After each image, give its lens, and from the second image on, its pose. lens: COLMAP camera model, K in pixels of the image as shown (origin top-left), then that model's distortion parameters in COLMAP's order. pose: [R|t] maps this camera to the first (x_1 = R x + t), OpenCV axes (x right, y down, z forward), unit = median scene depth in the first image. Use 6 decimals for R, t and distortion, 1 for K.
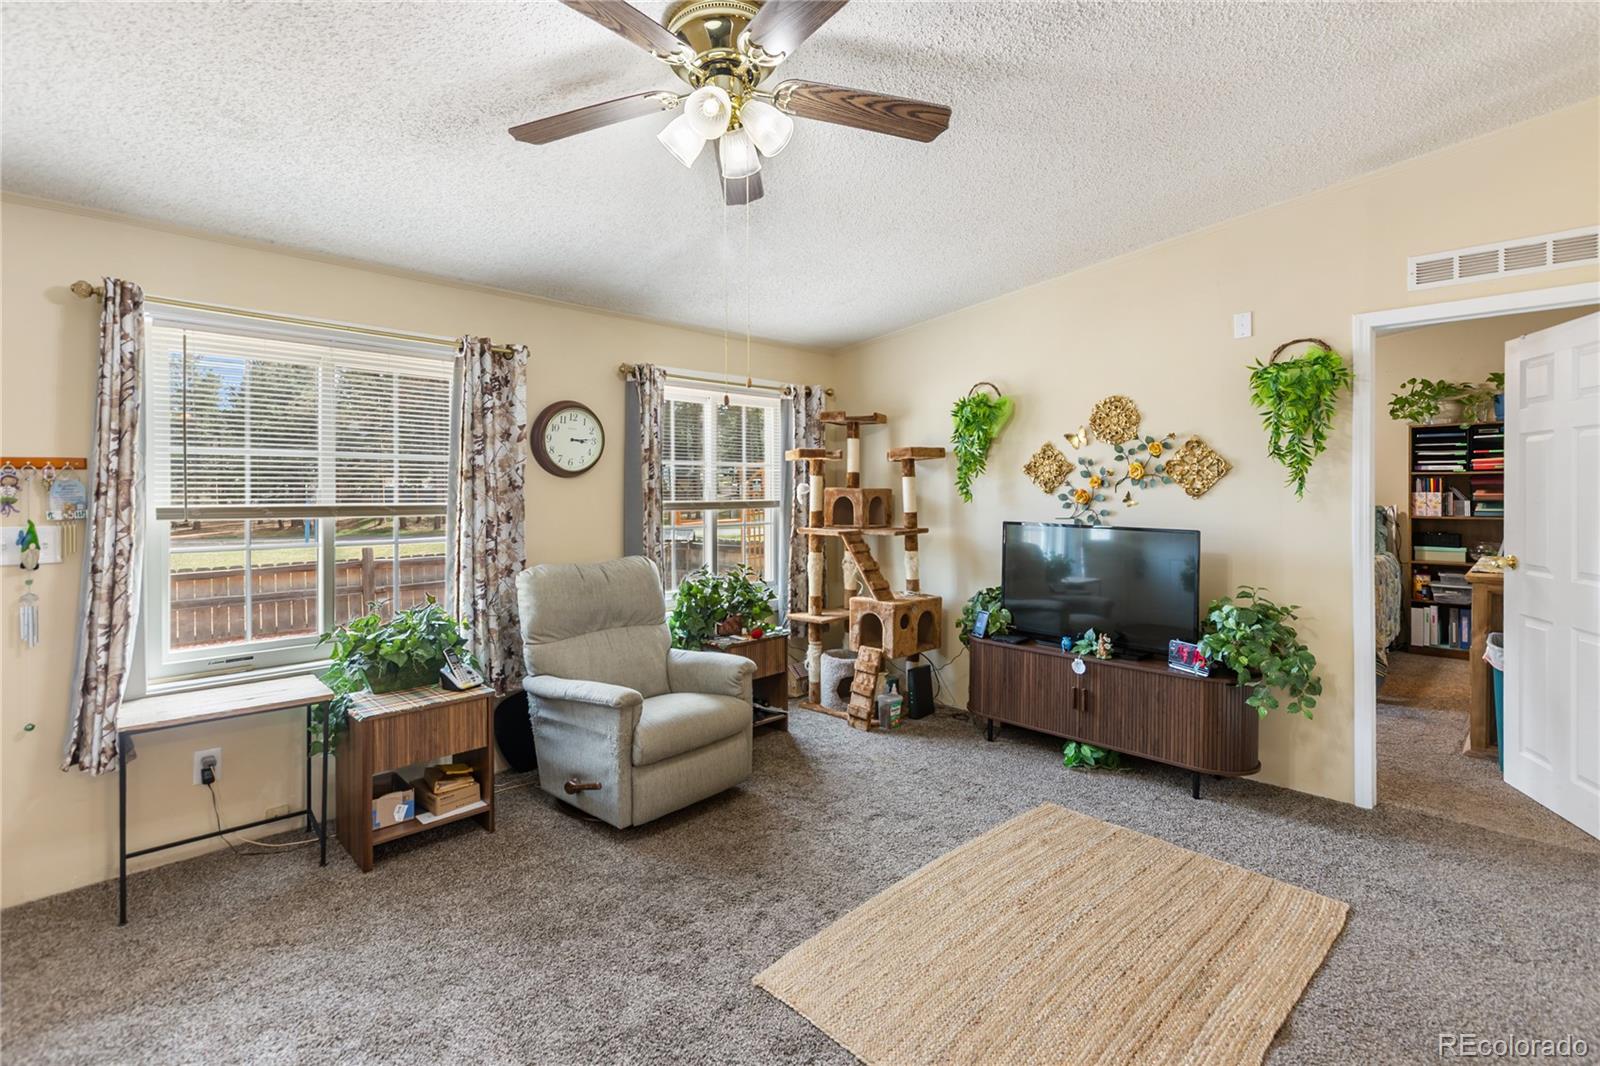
lens RADIAL K [[738.2, 0, 809.7], [0, 738.2, 495.4], [0, 0, 1]] dist [-0.000191, 0.000013]
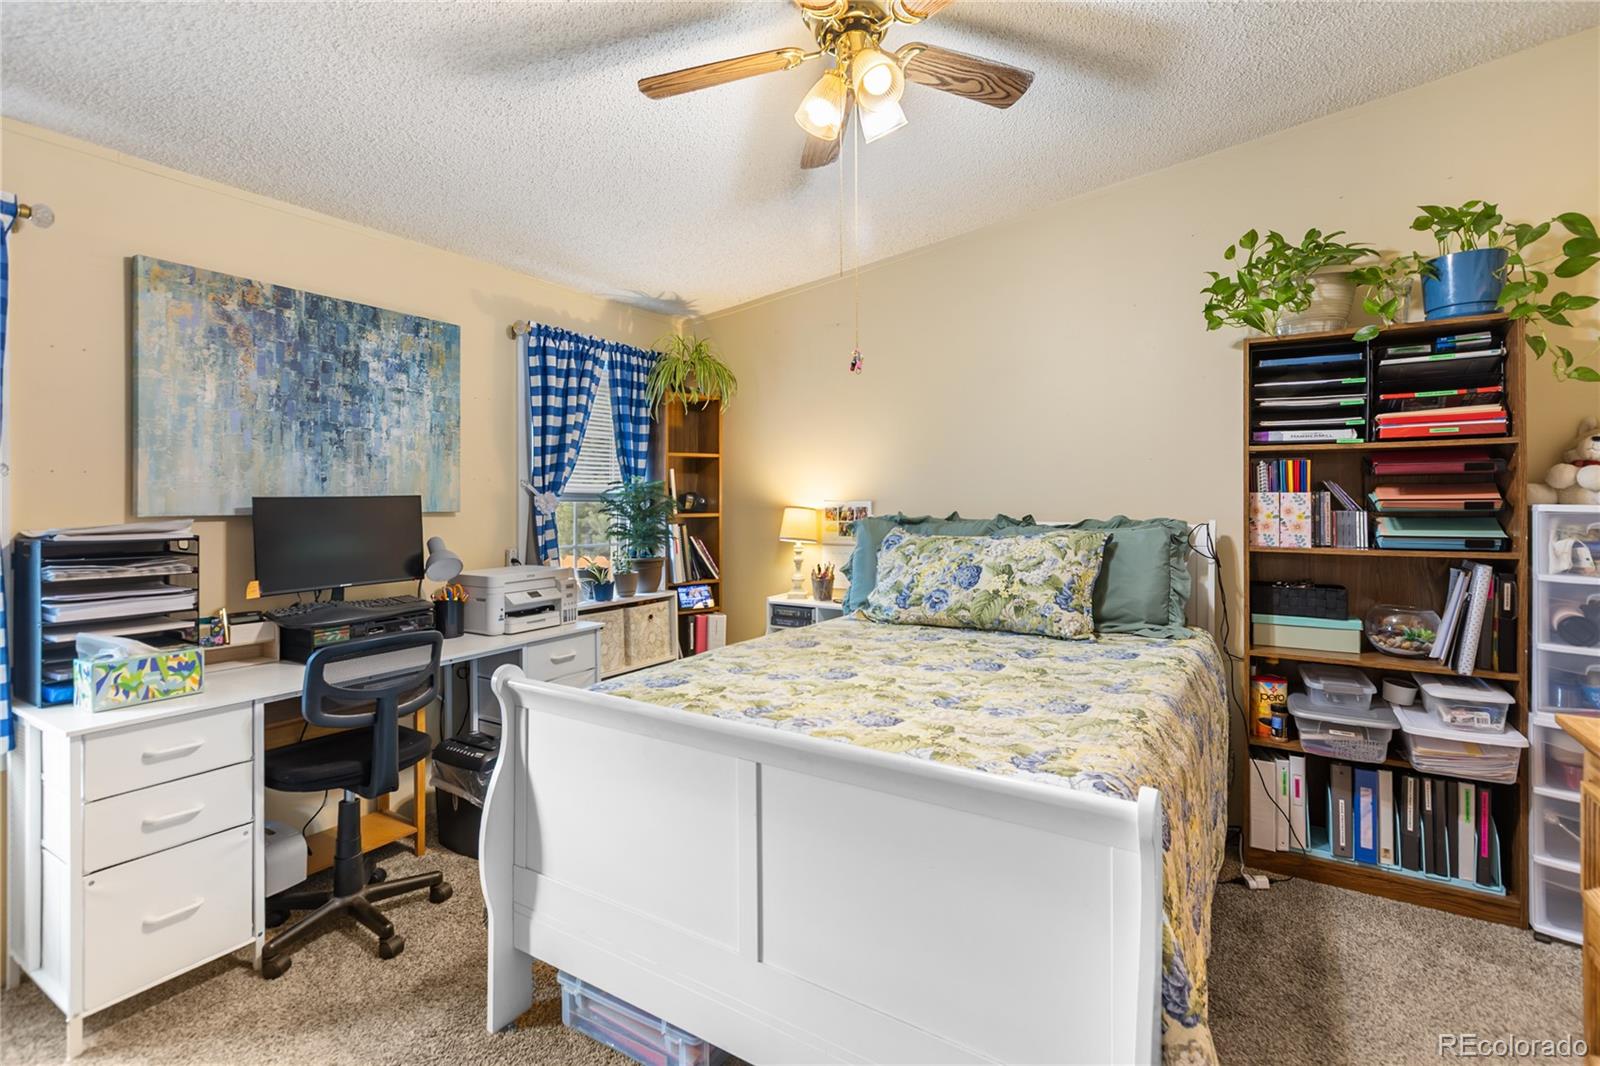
lens RADIAL K [[738.2, 0, 809.7], [0, 738.2, 495.4], [0, 0, 1]] dist [-0.000191, 0.000013]
pose [[0.975077, -0.000390, 0.221864, 0.467803], [0.000999, 0.999996, -0.002630, -0.001601], [-0.221863, 0.002786, 0.975074, 0.635469]]
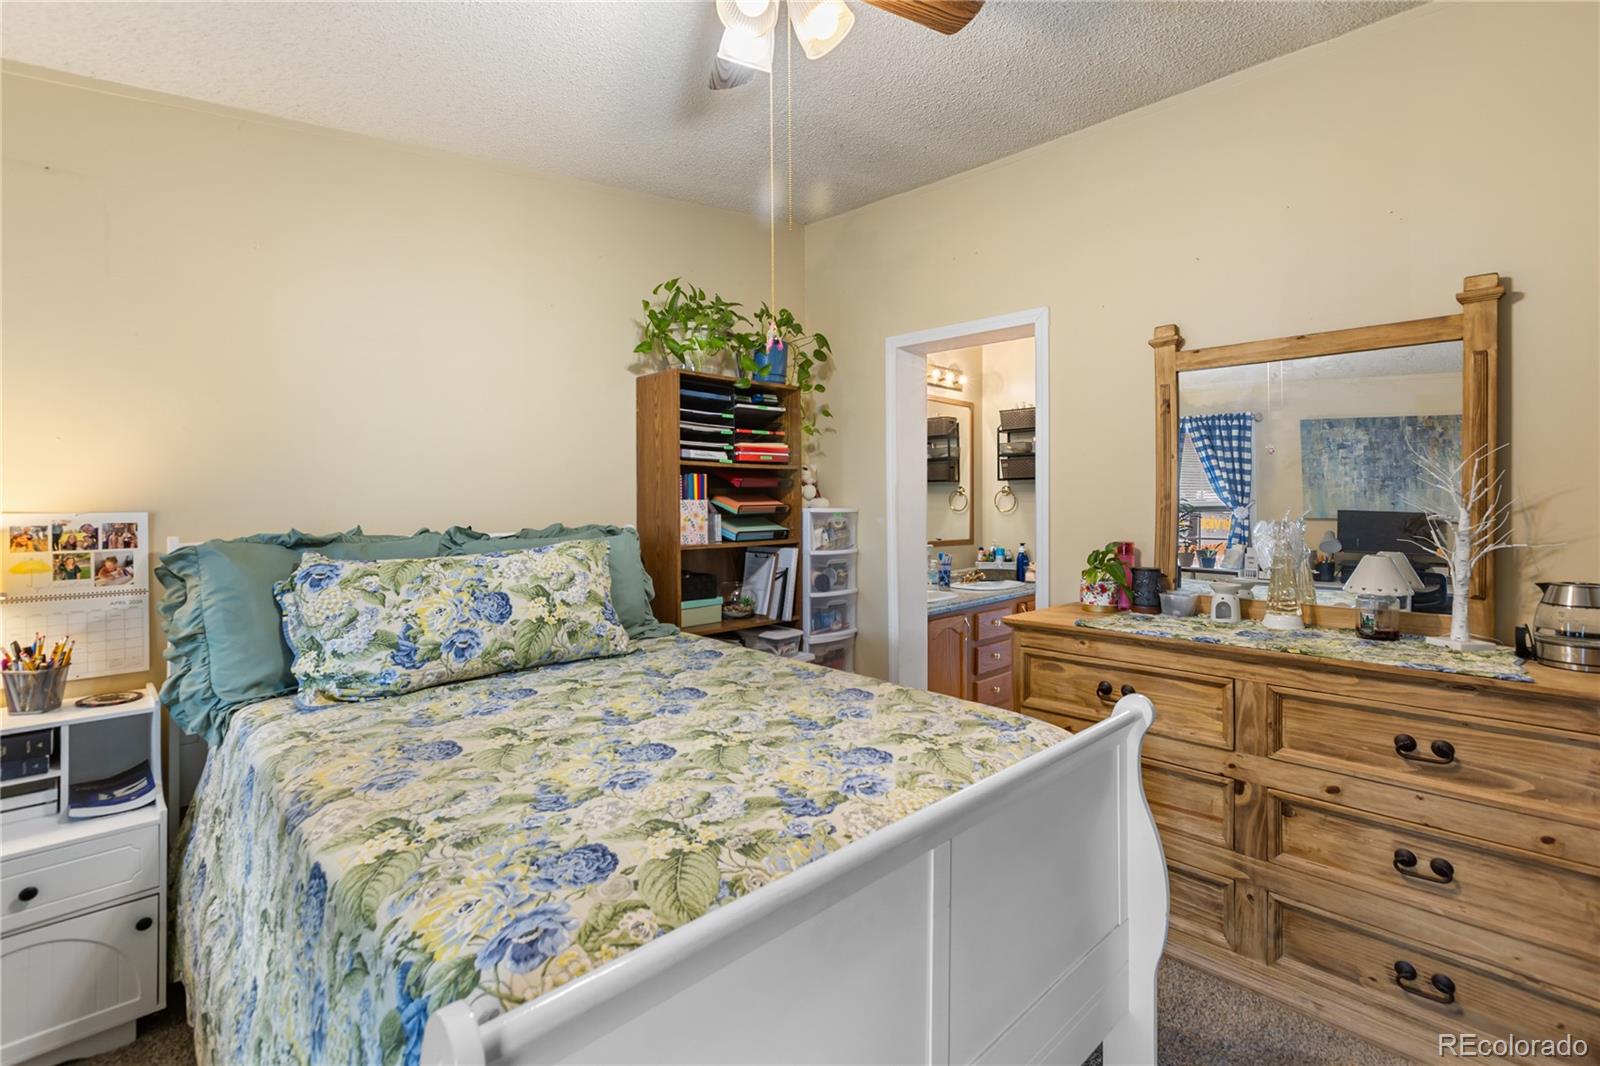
lens RADIAL K [[739.7, 0, 792.6], [0, 739.7, 485.2], [0, 0, 1]] dist [-0.002632, -0.000202]
pose [[0.016707, 0.020816, 0.999644, 0.305701], [0.001661, 0.999781, -0.020847, -0.003517], [-0.999859, 0.002009, 0.016669, 0.917059]]
